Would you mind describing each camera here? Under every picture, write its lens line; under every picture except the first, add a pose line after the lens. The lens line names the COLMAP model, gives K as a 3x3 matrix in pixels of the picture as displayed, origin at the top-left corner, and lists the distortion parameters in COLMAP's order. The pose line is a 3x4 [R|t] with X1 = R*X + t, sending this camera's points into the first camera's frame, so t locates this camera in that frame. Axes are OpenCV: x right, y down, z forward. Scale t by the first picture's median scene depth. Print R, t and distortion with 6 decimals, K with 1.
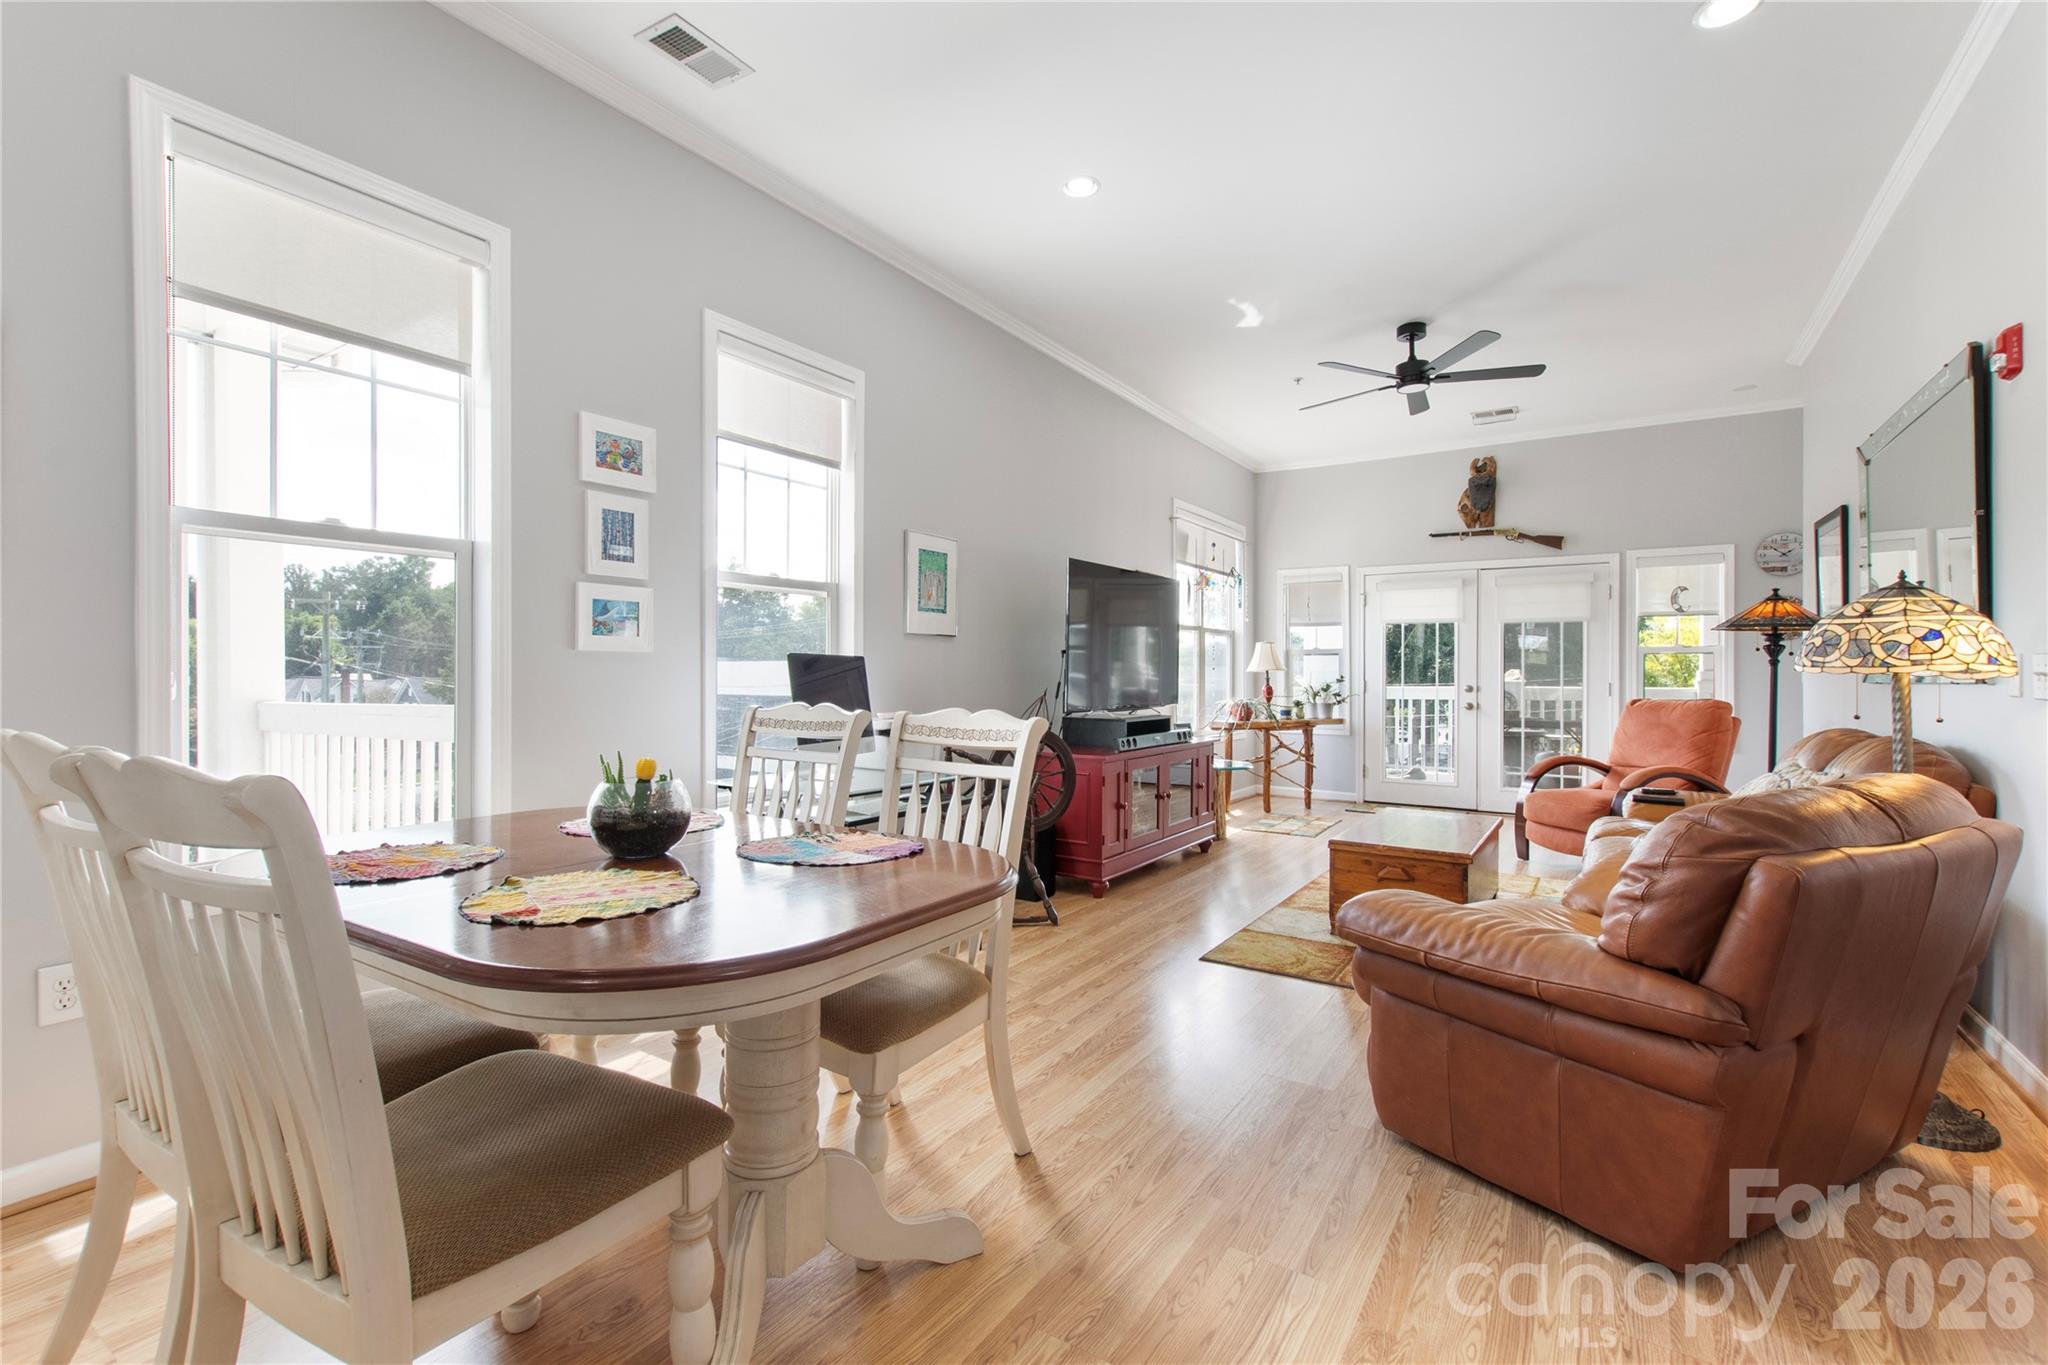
lens RADIAL K [[908.0, 0, 1024.9], [0, 908.0, 676.3], [0, 0, 1]] dist [0.010545, -0.004313]
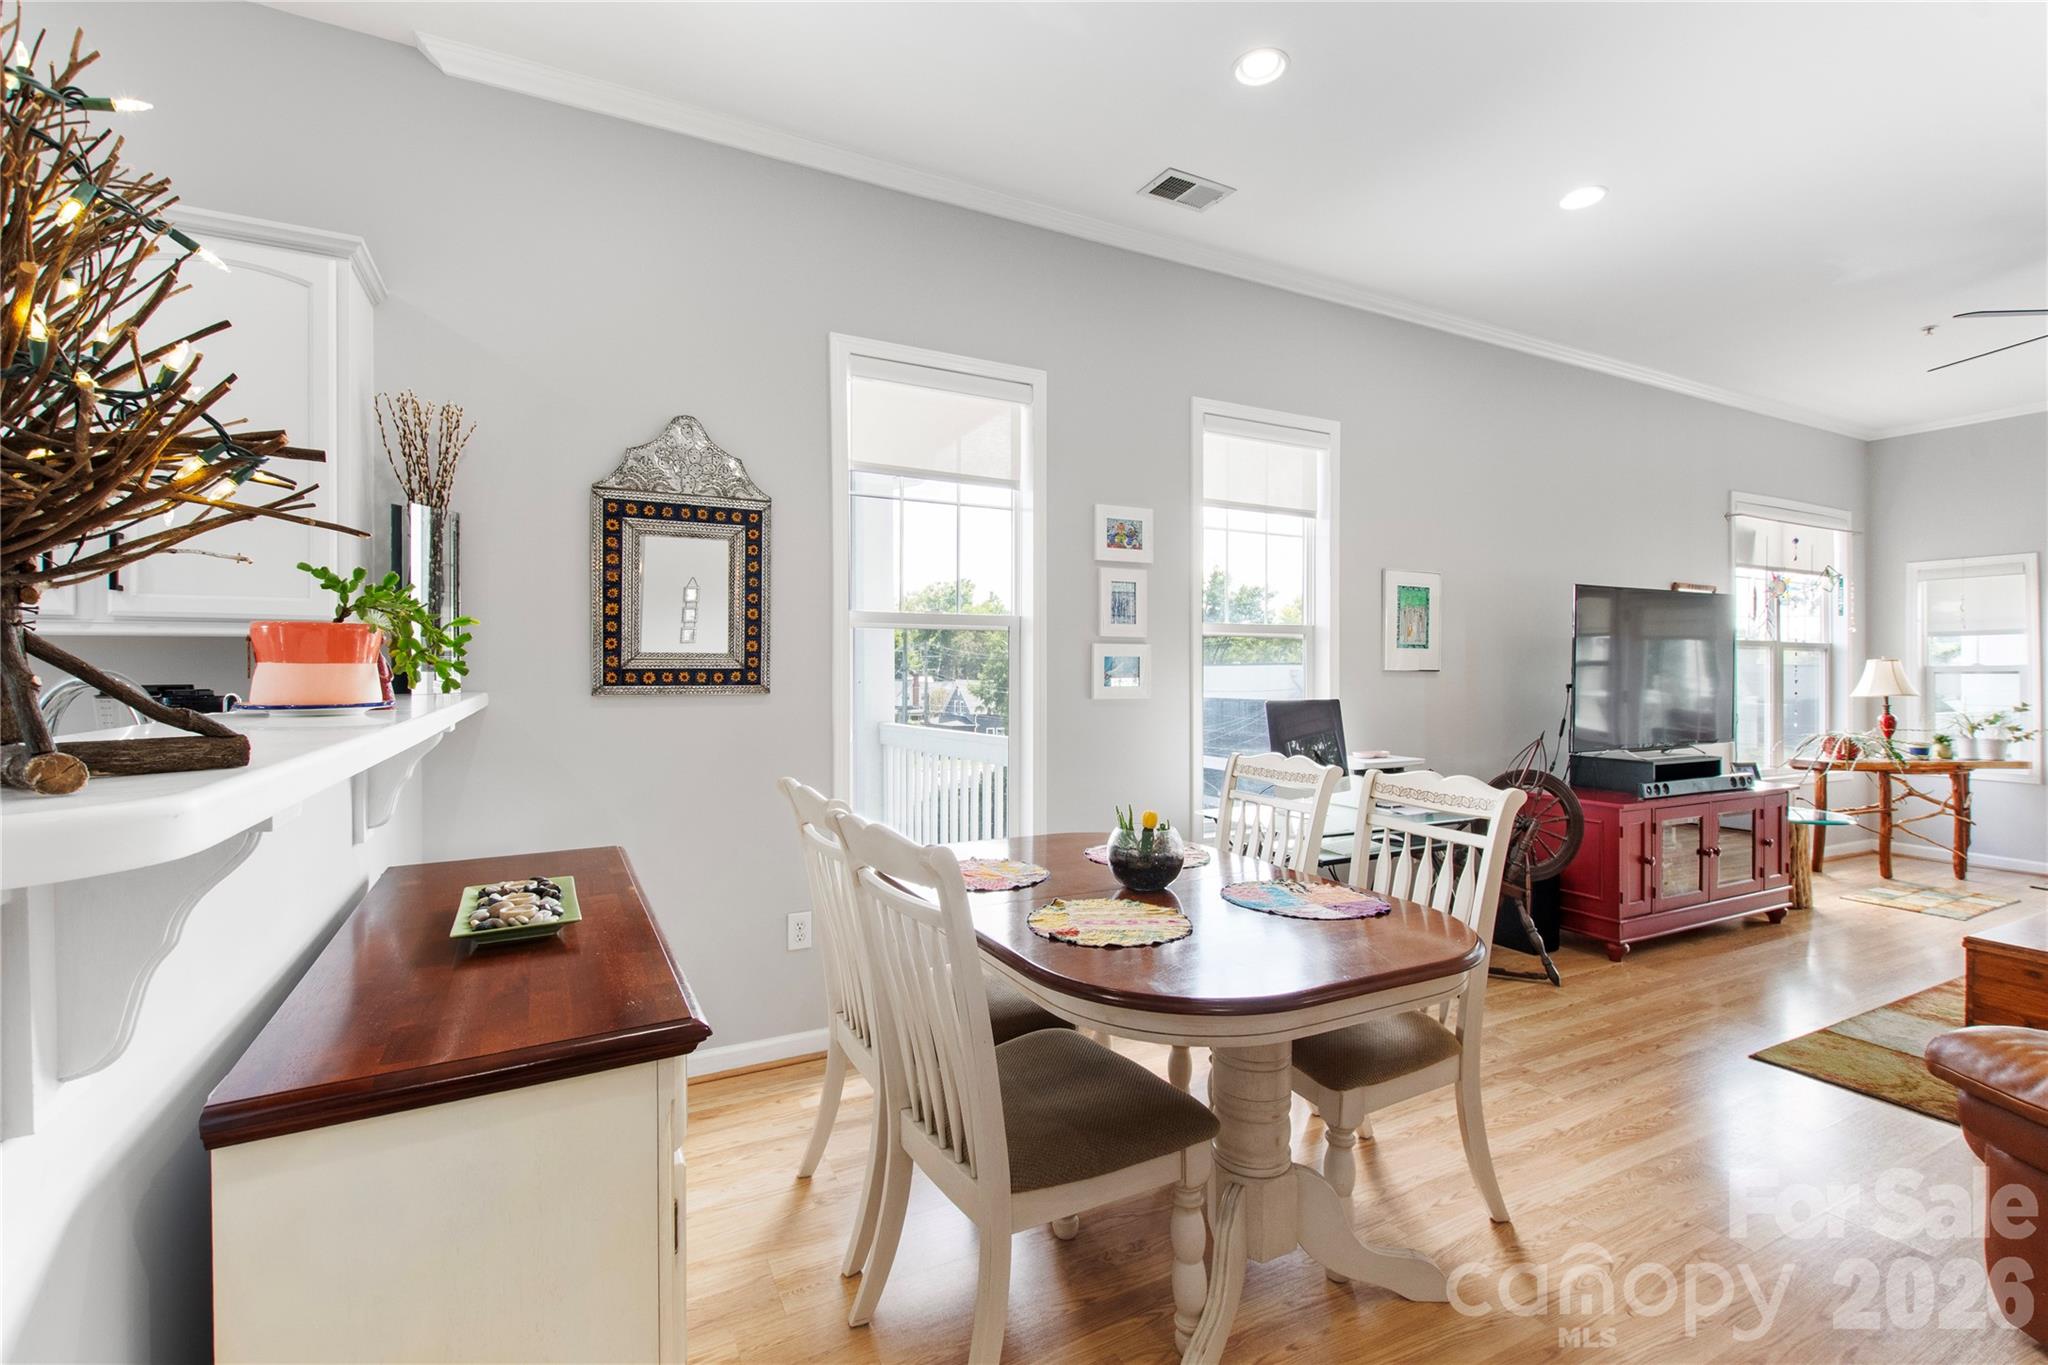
lens RADIAL K [[896.6, 0, 1024.0], [0, 896.6, 682.5], [0, 0, 1]] dist [0.002261, -0.000316]
pose [[0.867213, -0.000201, -0.497938, 0.026819], [0.000900, 0.999999, 0.001163, -0.052584], [0.497937, -0.001457, 0.867212, -0.088903]]
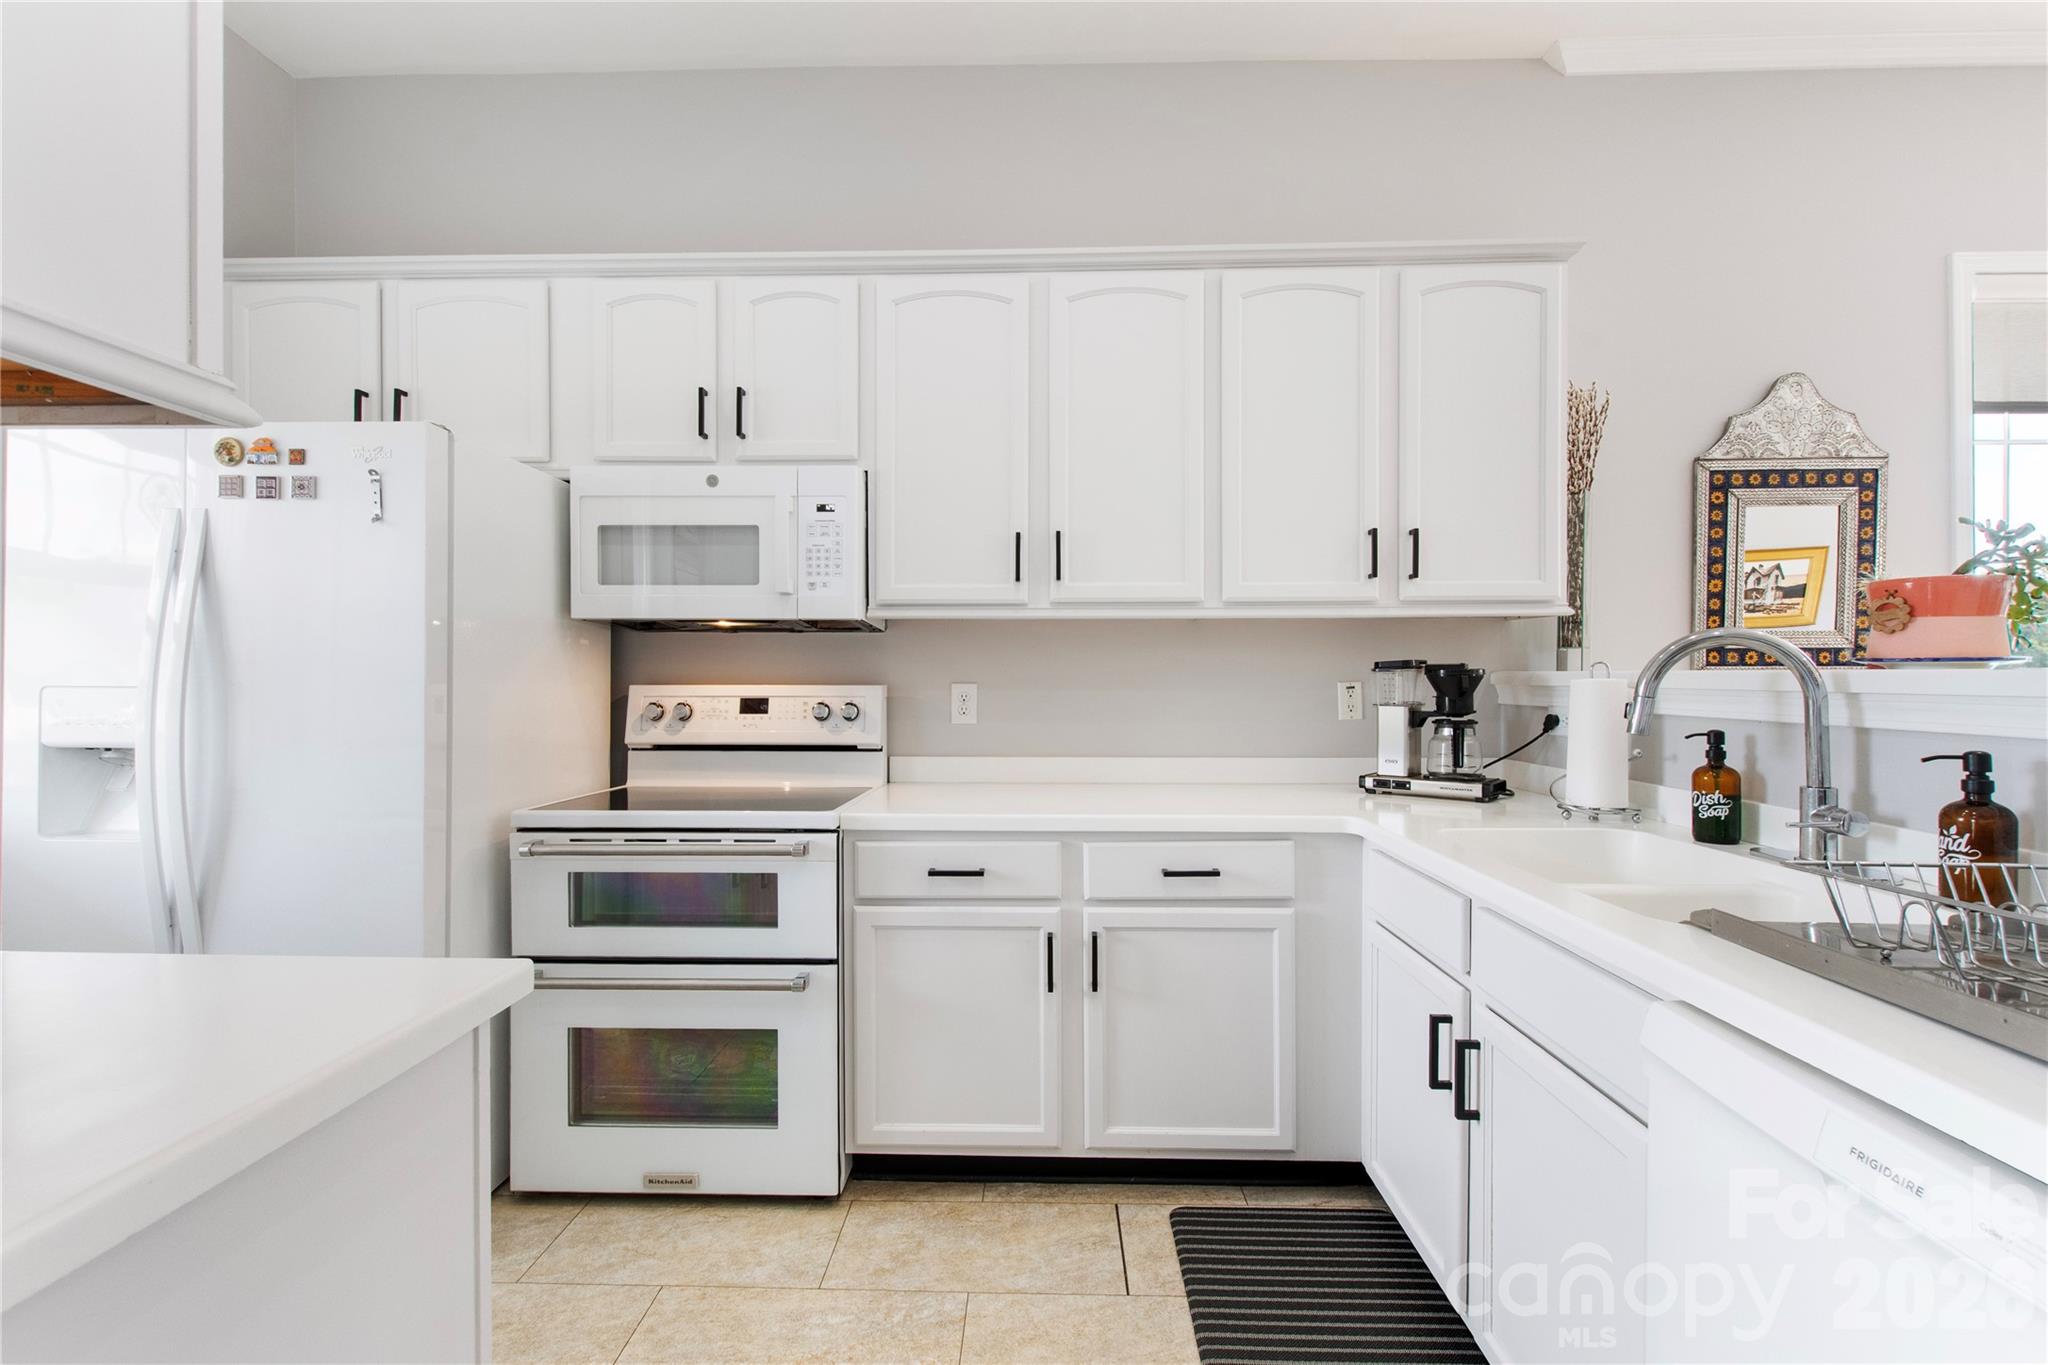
lens RADIAL K [[898.1, 0, 1027.1], [0, 898.1, 686.3], [0, 0, 1]] dist [0.005220, 0.000263]
pose [[0.520155, 0.002324, -0.854069, -0.376927], [-0.002937, 0.999995, 0.000932, -0.028187], [0.854067, 0.002023, 0.520159, -0.521345]]
